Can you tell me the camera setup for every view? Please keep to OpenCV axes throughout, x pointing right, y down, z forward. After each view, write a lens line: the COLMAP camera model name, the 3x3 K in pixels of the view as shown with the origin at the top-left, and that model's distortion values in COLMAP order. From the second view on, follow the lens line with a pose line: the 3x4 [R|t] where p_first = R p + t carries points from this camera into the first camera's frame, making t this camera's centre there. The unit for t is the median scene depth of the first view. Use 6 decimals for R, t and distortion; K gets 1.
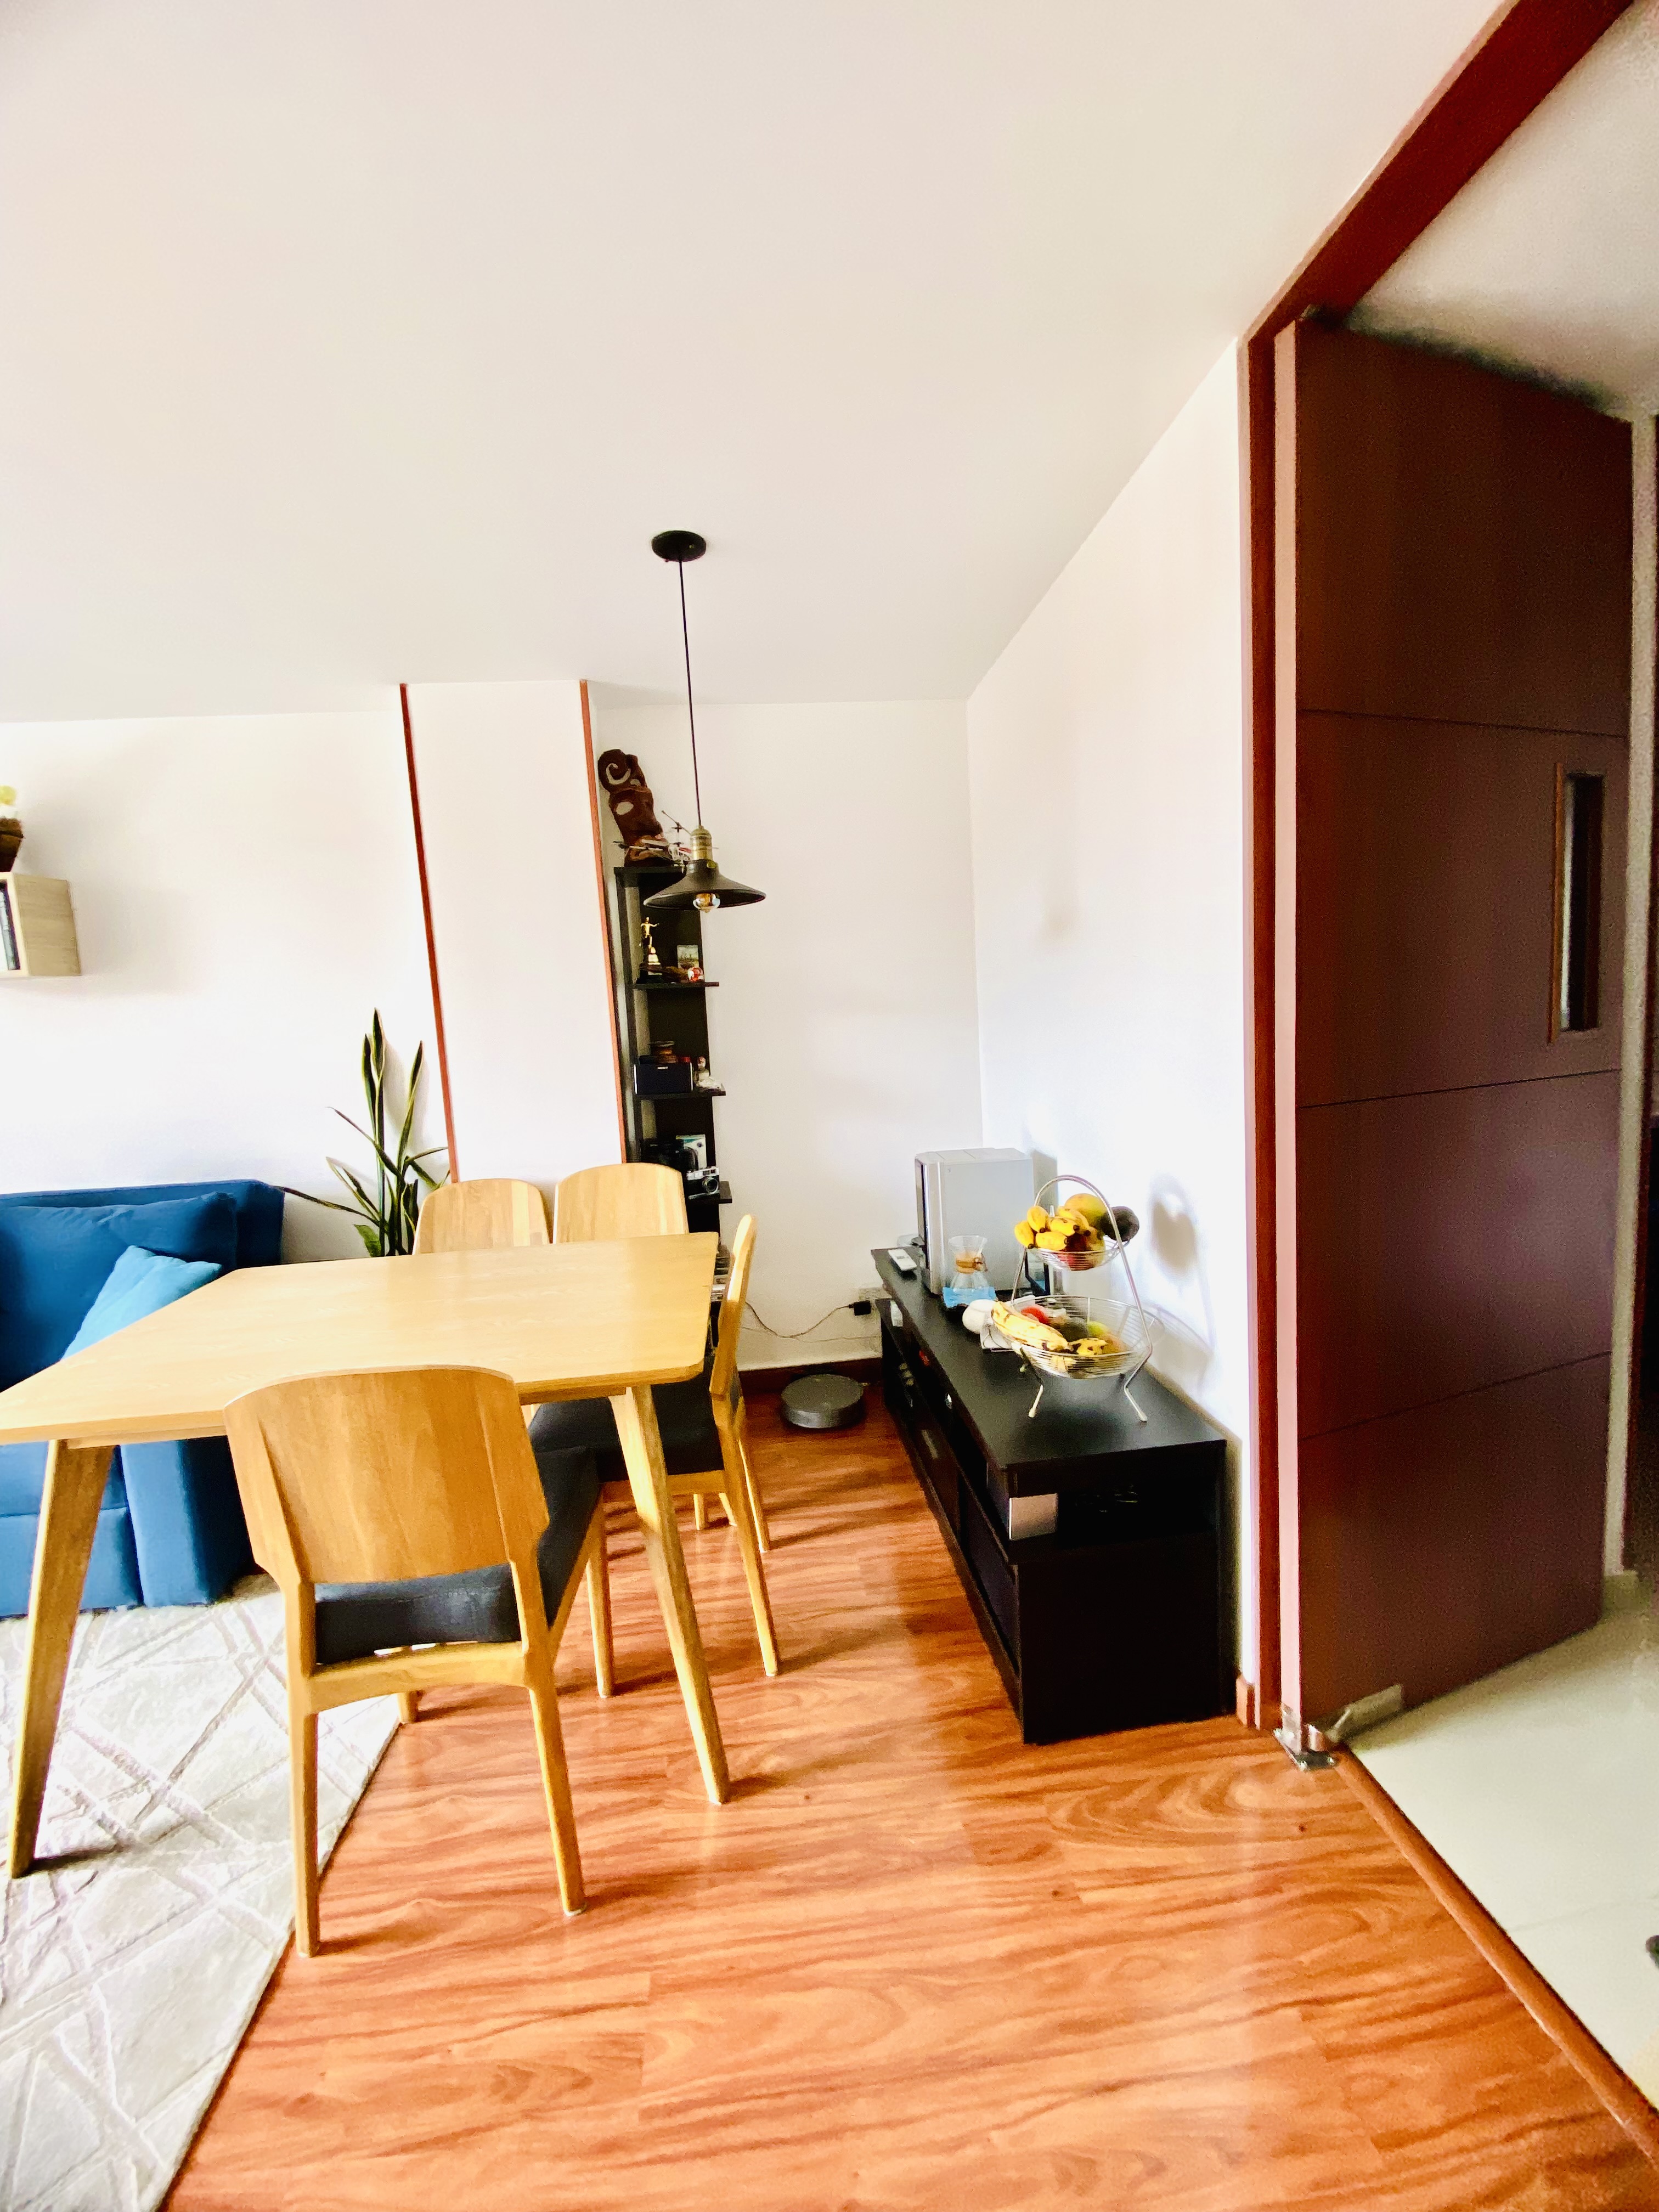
lens RADIAL K [[899.4, 0, 827.8], [0, 899.4, 1098.6], [0, 0, 1]] dist [0.016471, -0.018439]
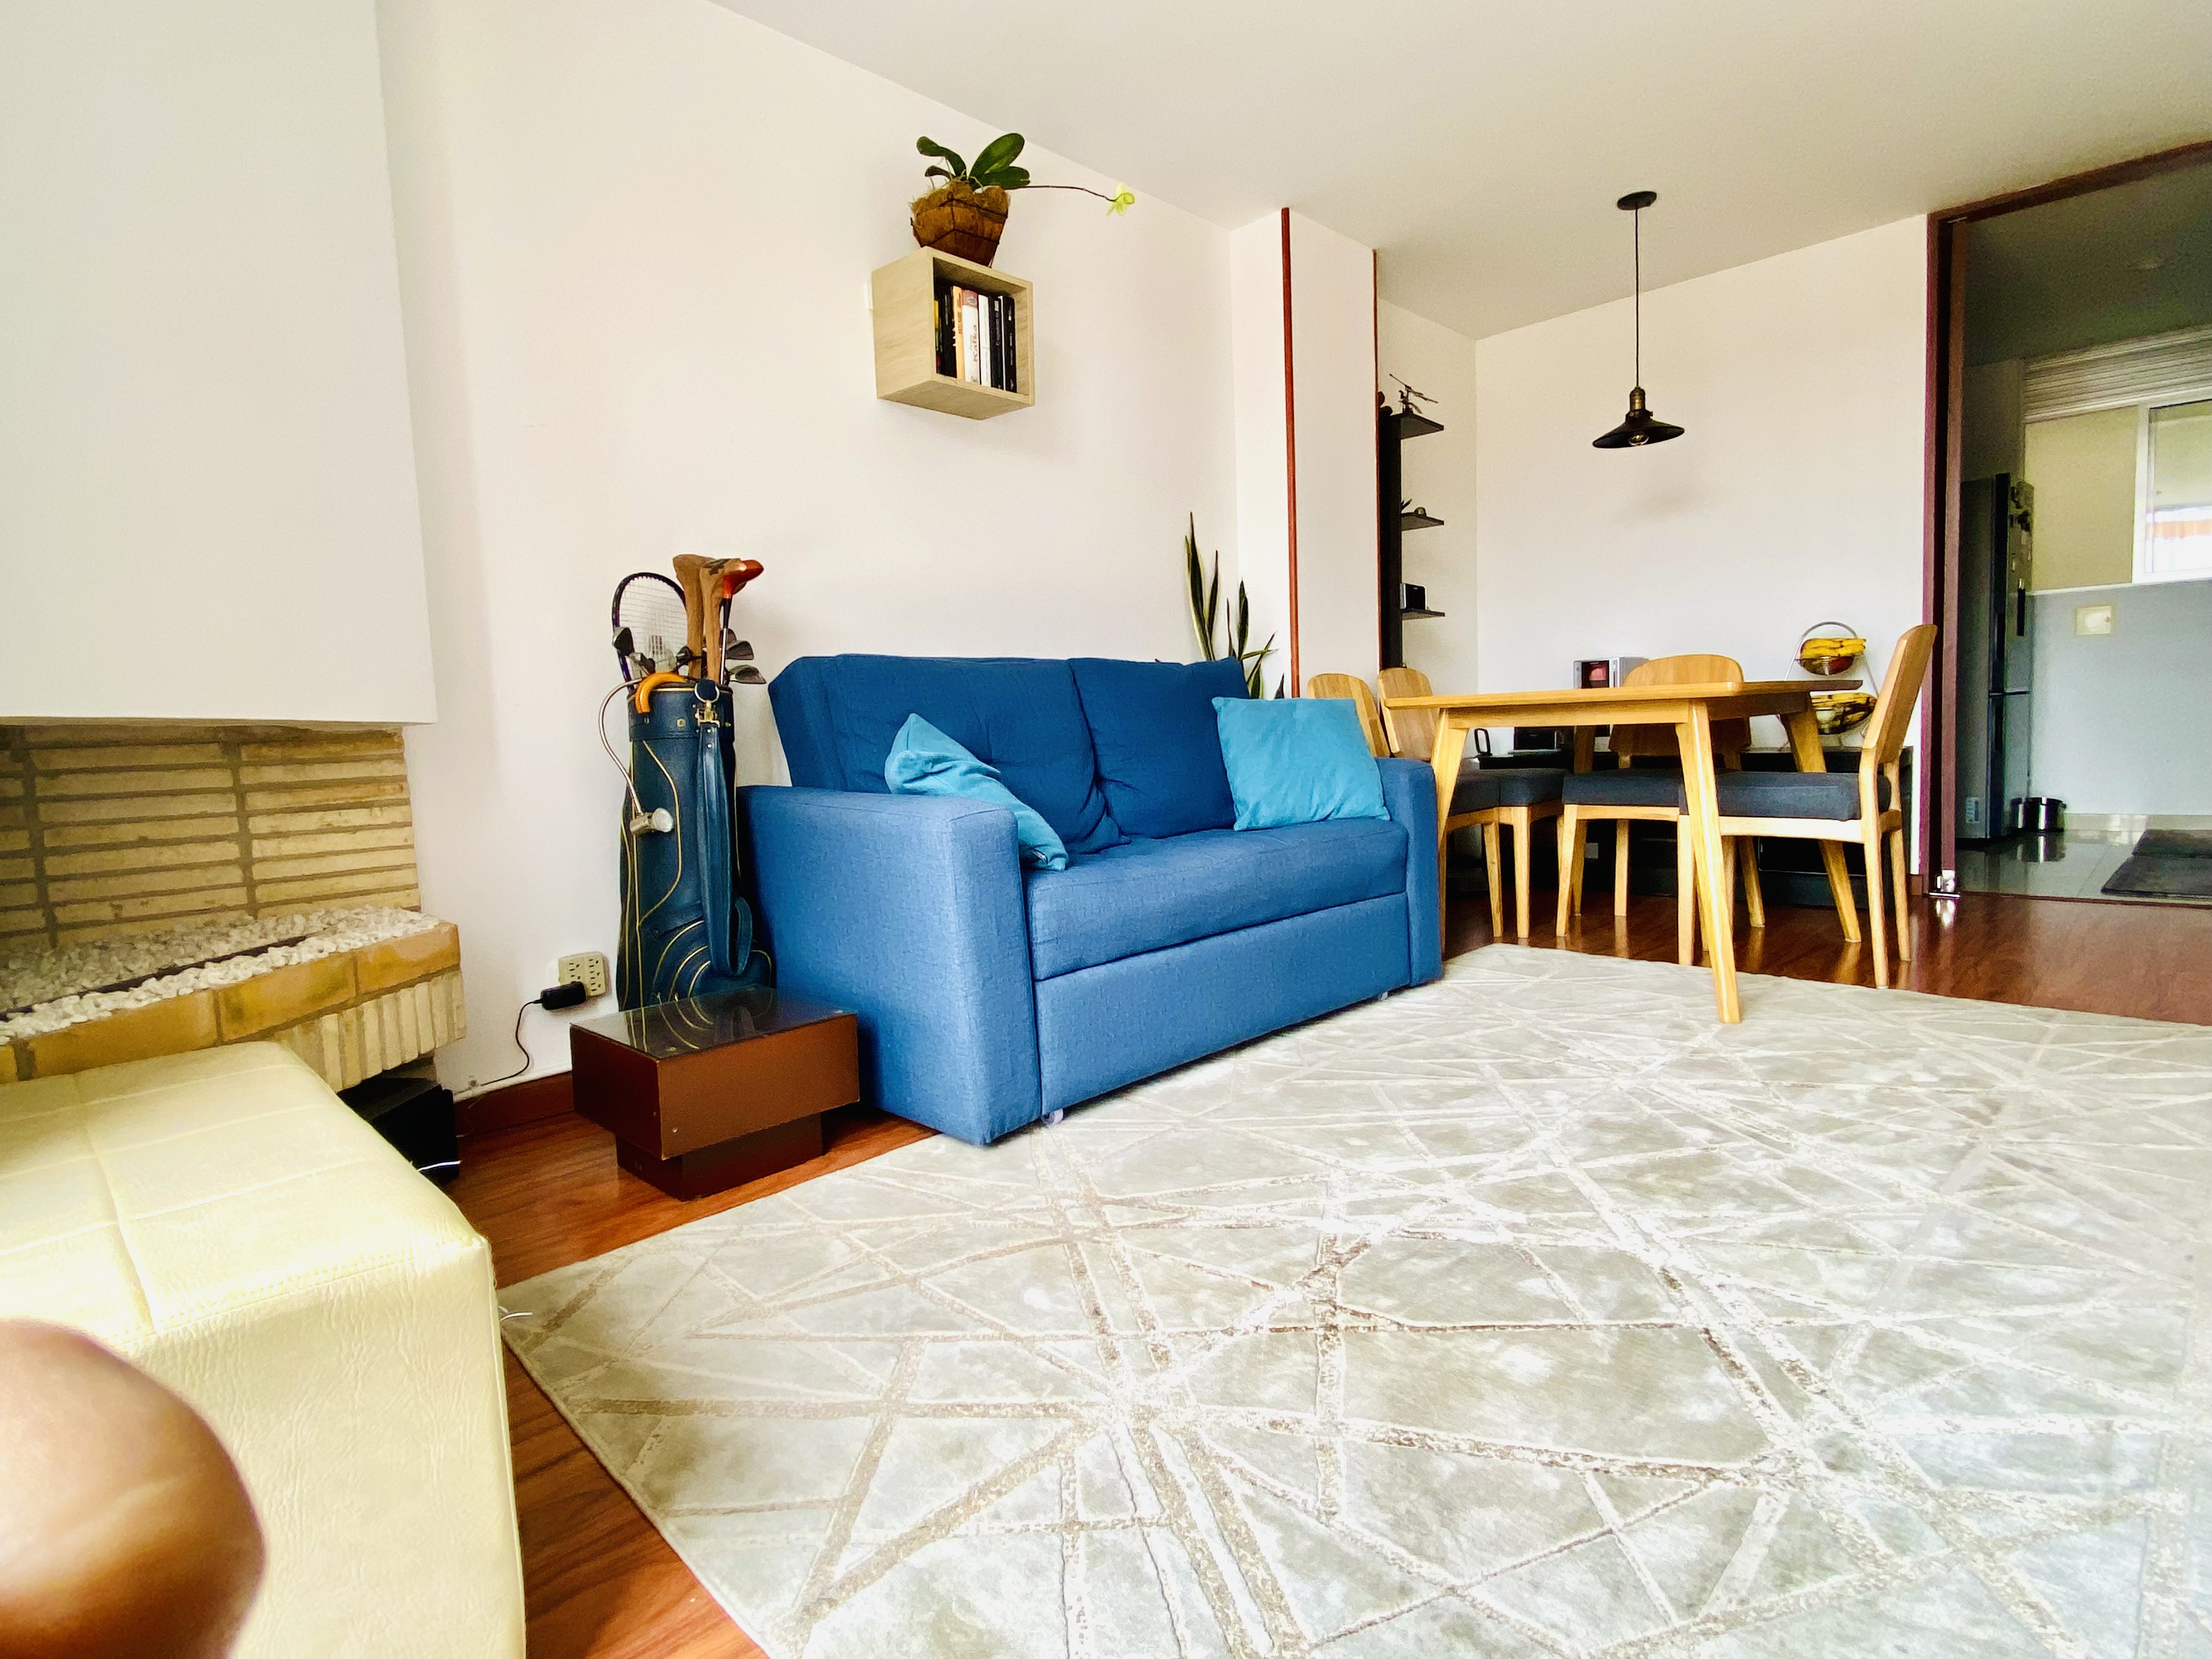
lens RADIAL K [[1129.3, 0, 1096.1], [0, 1129.3, 818.6], [0, 0, 1]] dist [0.028210, -0.023237]
pose [[0.771166, -0.029120, 0.635967, -2.484394], [0.064998, 0.997335, -0.033149, 0.496315], [-0.633307, 0.066900, 0.771004, 0.212532]]
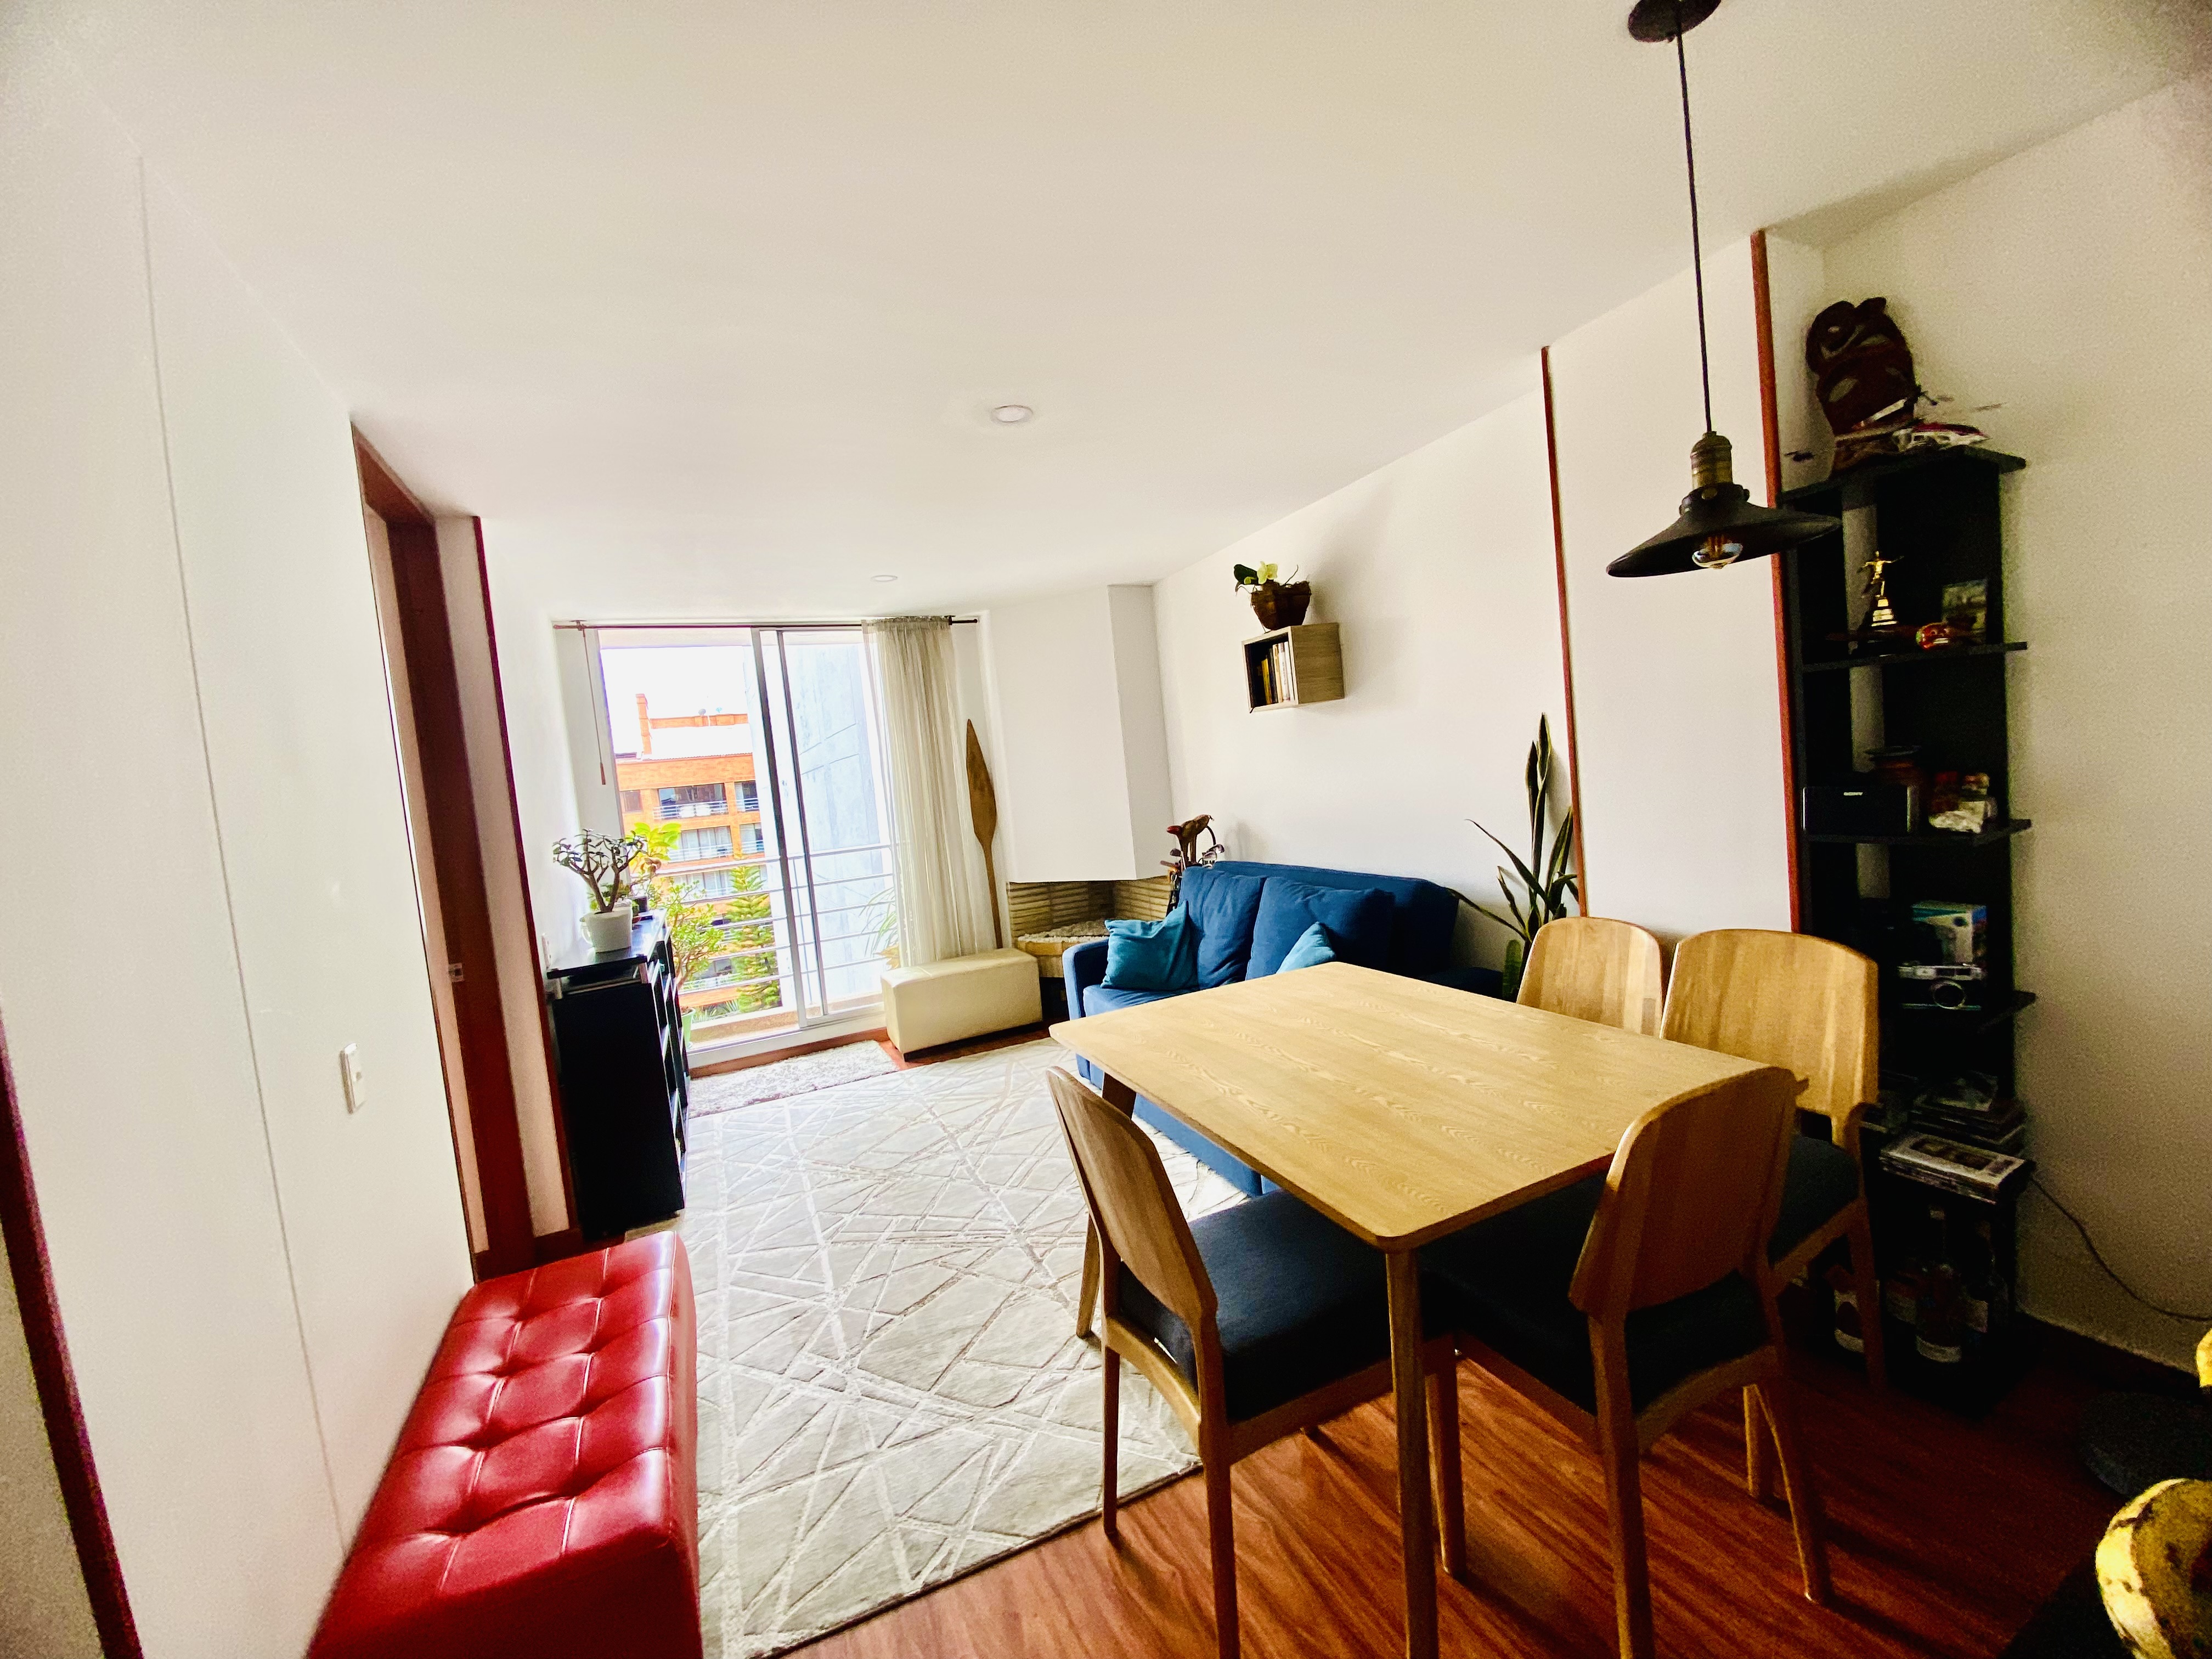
lens RADIAL K [[899.4, 0, 1105.3], [0, 899.4, 821.9], [0, 0, 1]] dist [0.016471, -0.018439]
pose [[0.315524, 0.078353, -0.945677, 0.427440], [-0.012768, 0.996845, 0.078333, -0.096650], [0.948832, -0.012641, 0.315530, 0.500165]]
